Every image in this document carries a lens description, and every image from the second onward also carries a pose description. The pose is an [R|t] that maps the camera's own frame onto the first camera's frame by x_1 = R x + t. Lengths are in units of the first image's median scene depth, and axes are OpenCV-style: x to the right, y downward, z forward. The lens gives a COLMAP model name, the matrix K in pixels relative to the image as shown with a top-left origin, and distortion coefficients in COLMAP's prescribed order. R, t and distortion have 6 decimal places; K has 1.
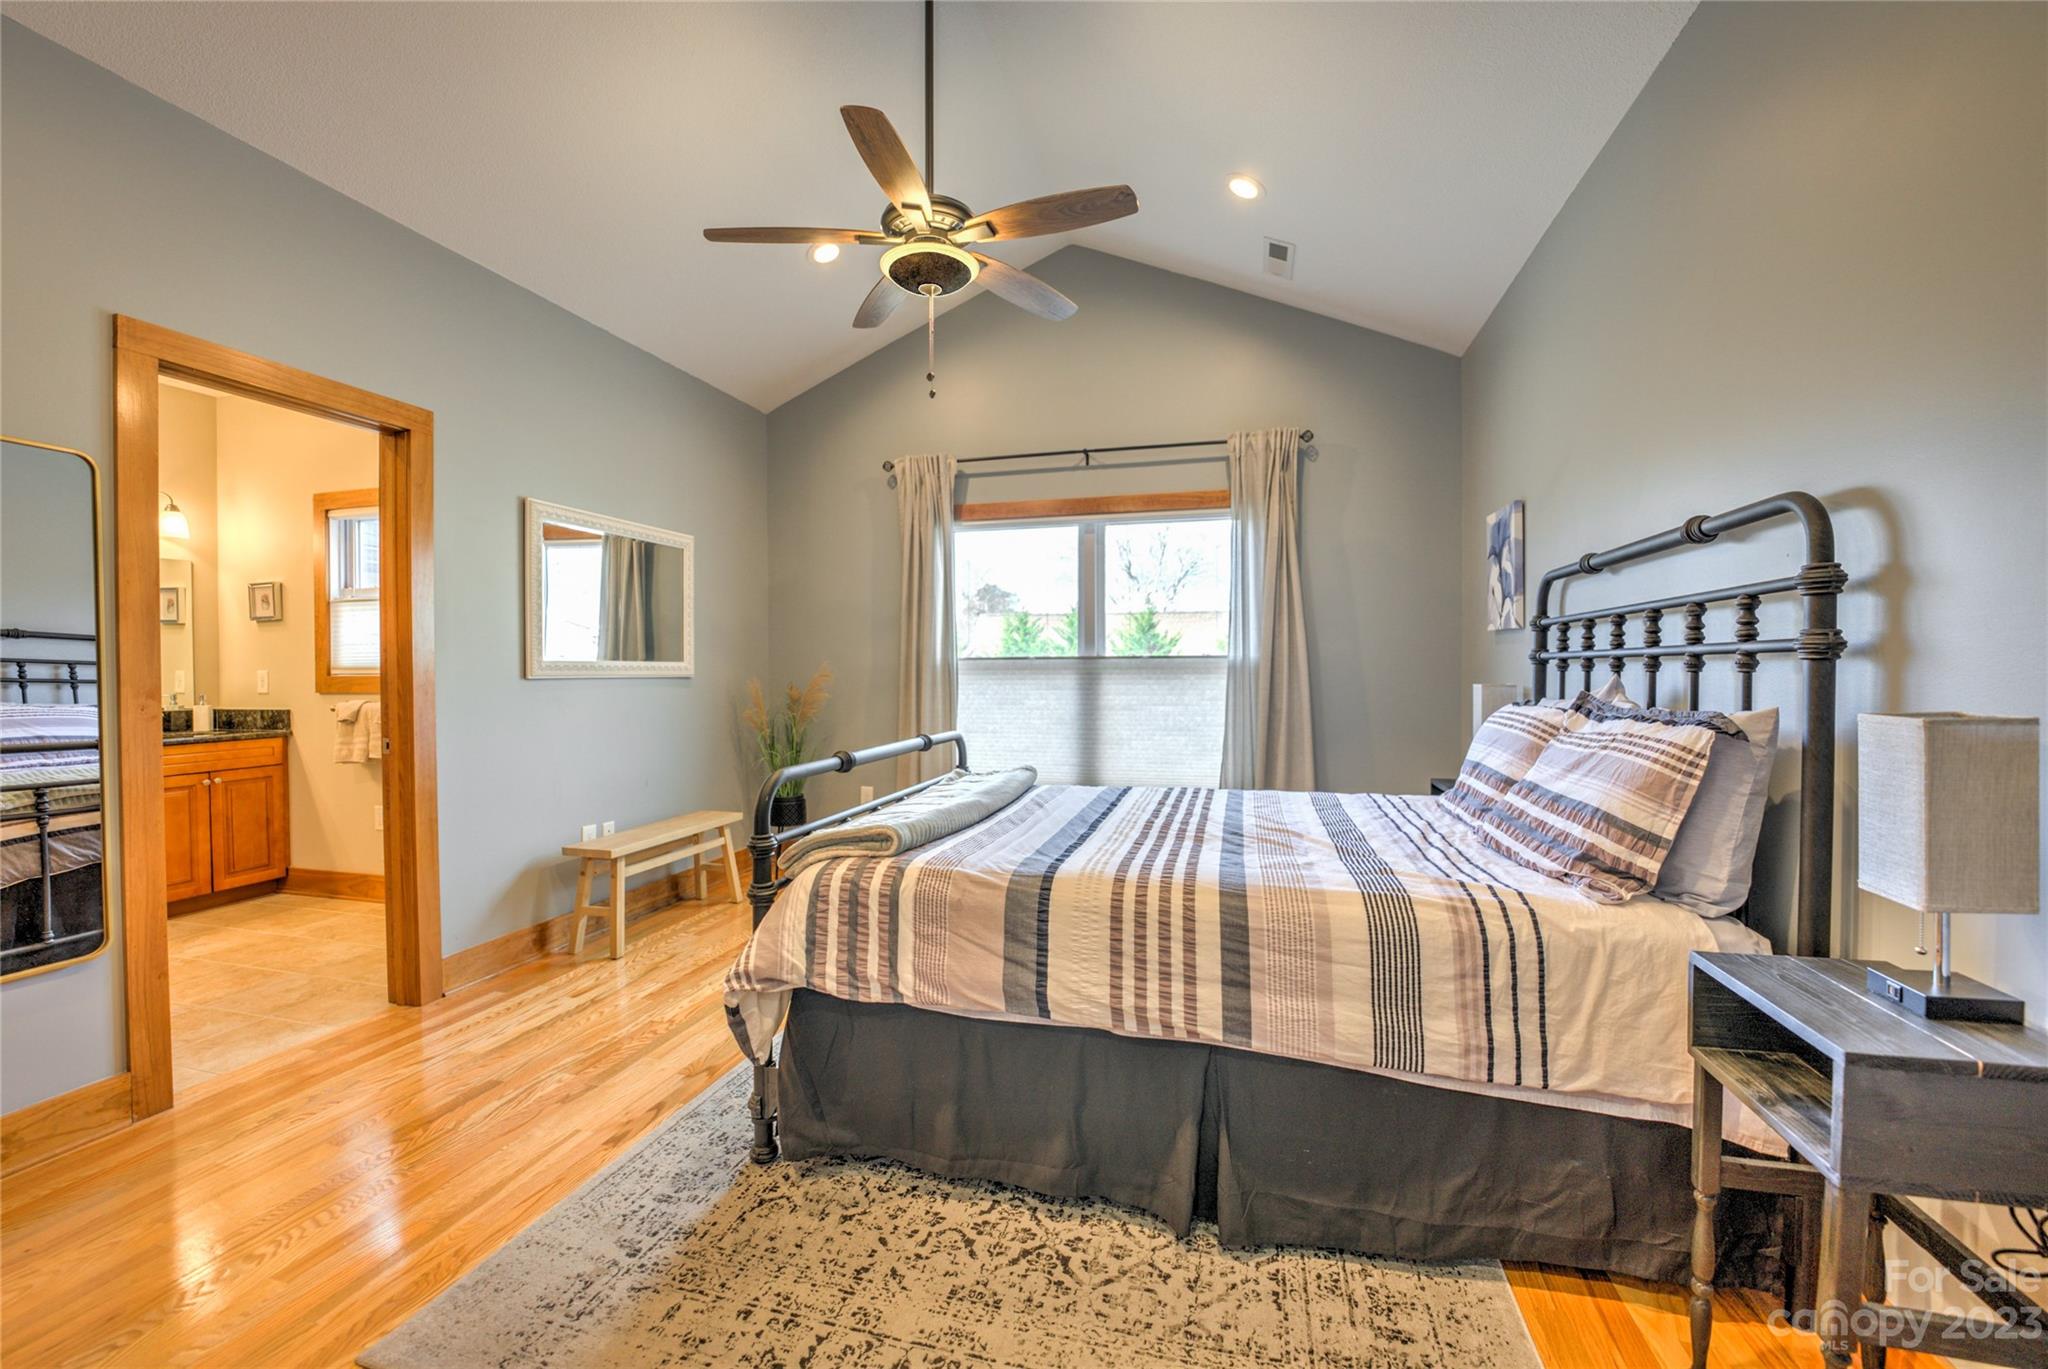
lens RADIAL K [[839.2, 0, 1025.6], [0, 839.2, 681.4], [0, 0, 1]] dist [-0.025898, 0.001747]
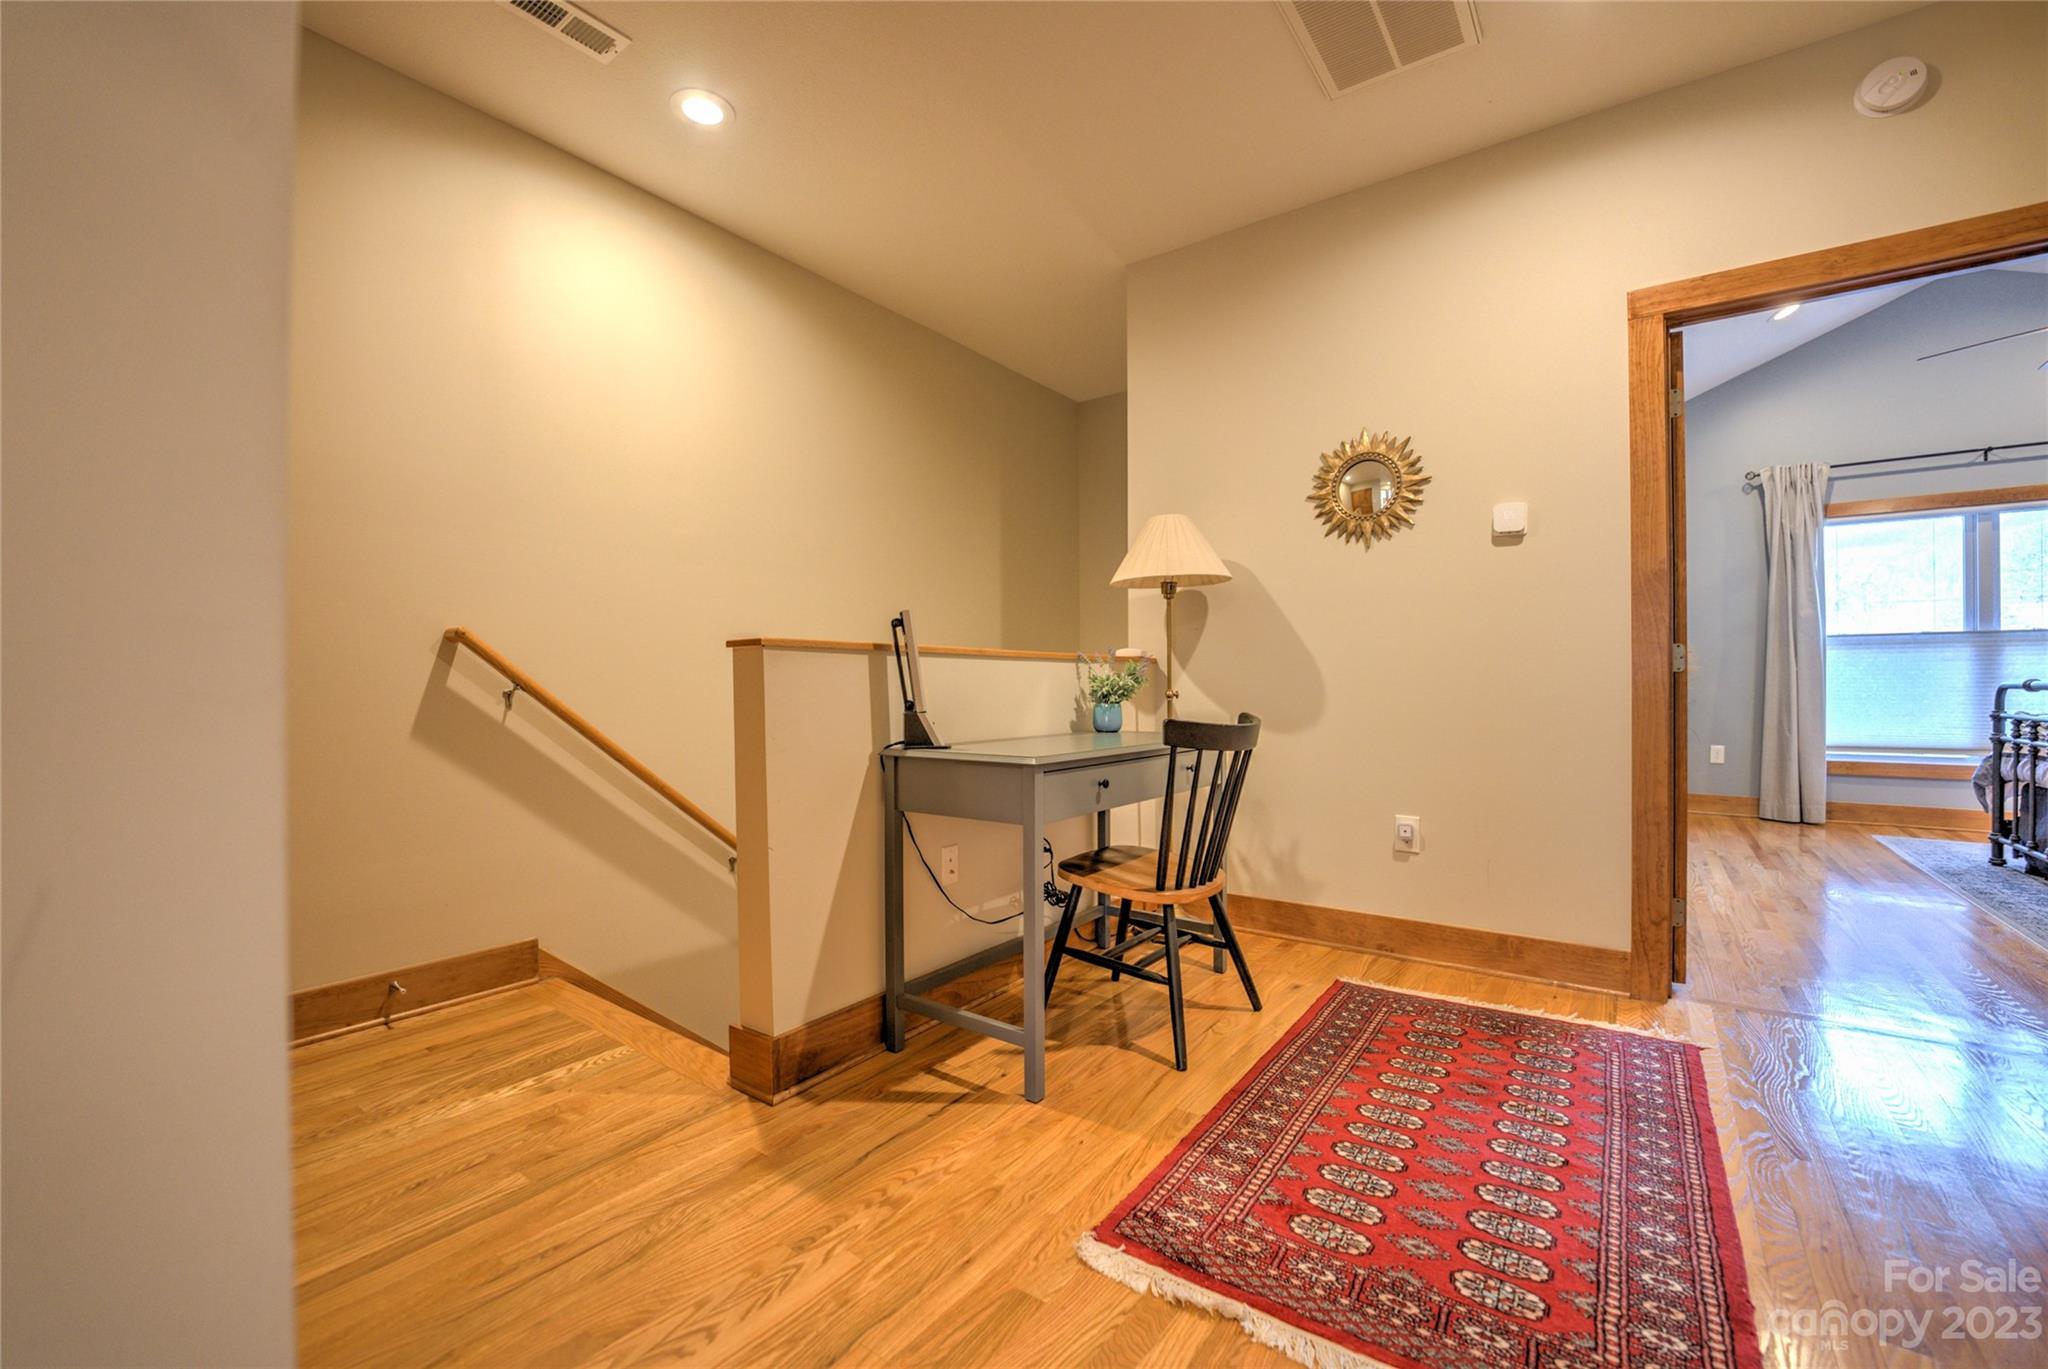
lens RADIAL K [[839.2, 0, 1012.0], [0, 839.2, 685.9], [0, 0, 1]] dist [-0.025898, 0.001747]
pose [[0.928437, -0.000385, -0.371489, -1.649296], [-0.002626, 0.999968, -0.007600, 0.126195], [0.371480, 0.008031, 0.928406, -1.117724]]
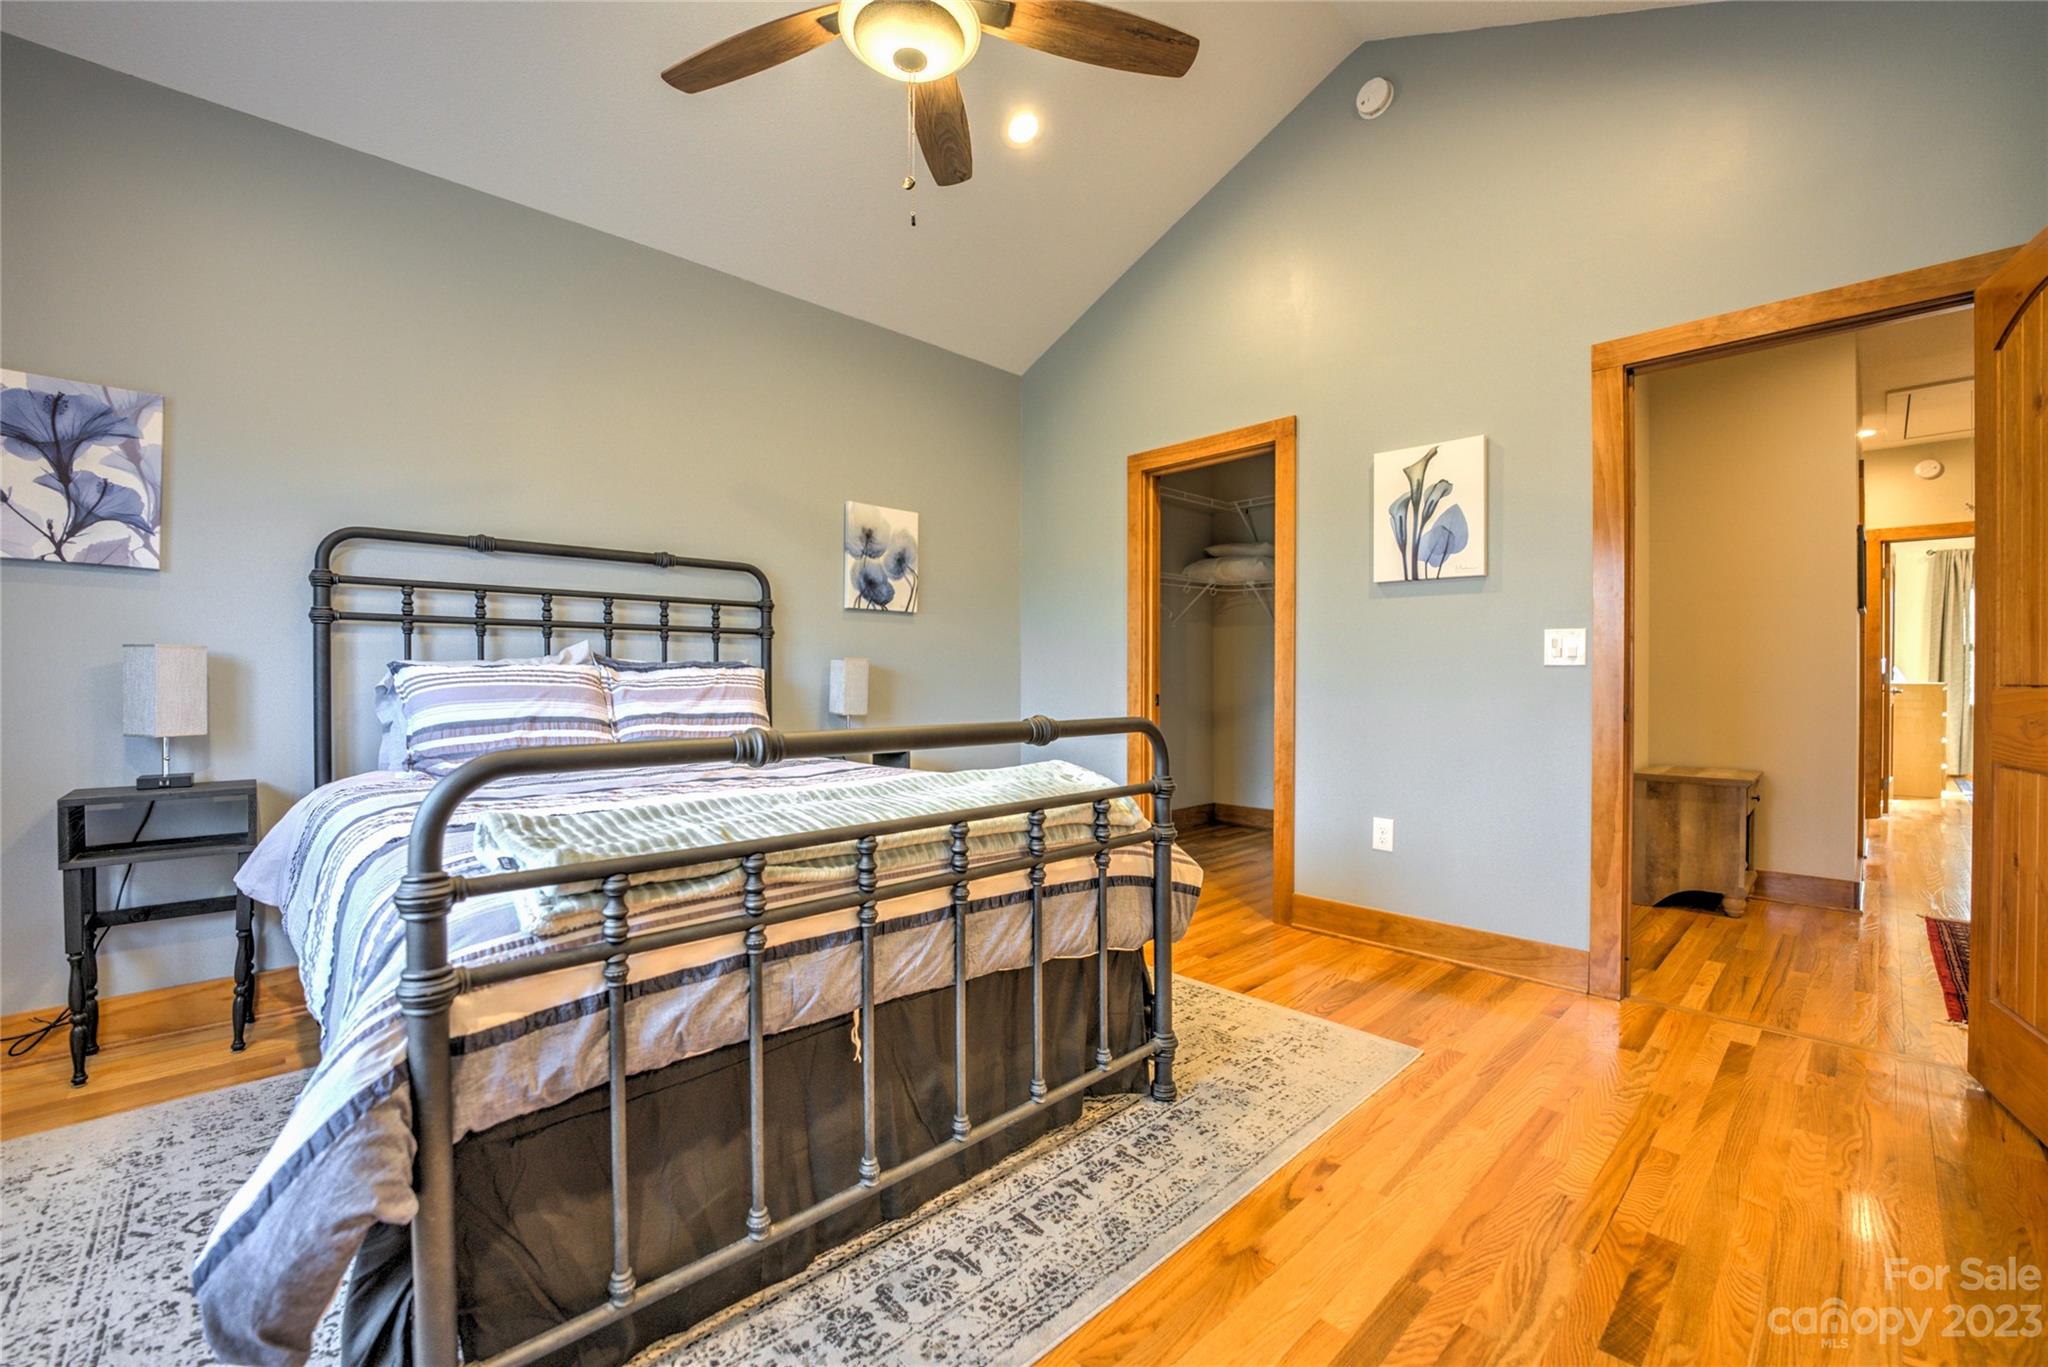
lens RADIAL K [[839.2, 0, 1021.9], [0, 839.2, 679.2], [0, 0, 1]] dist [-0.025898, 0.001747]
pose [[-0.851947, -0.000604, 0.523627, -0.679279], [0.007771, 0.999875, 0.013796, 0.045564], [-0.523570, 0.015823, -0.851836, 1.889229]]
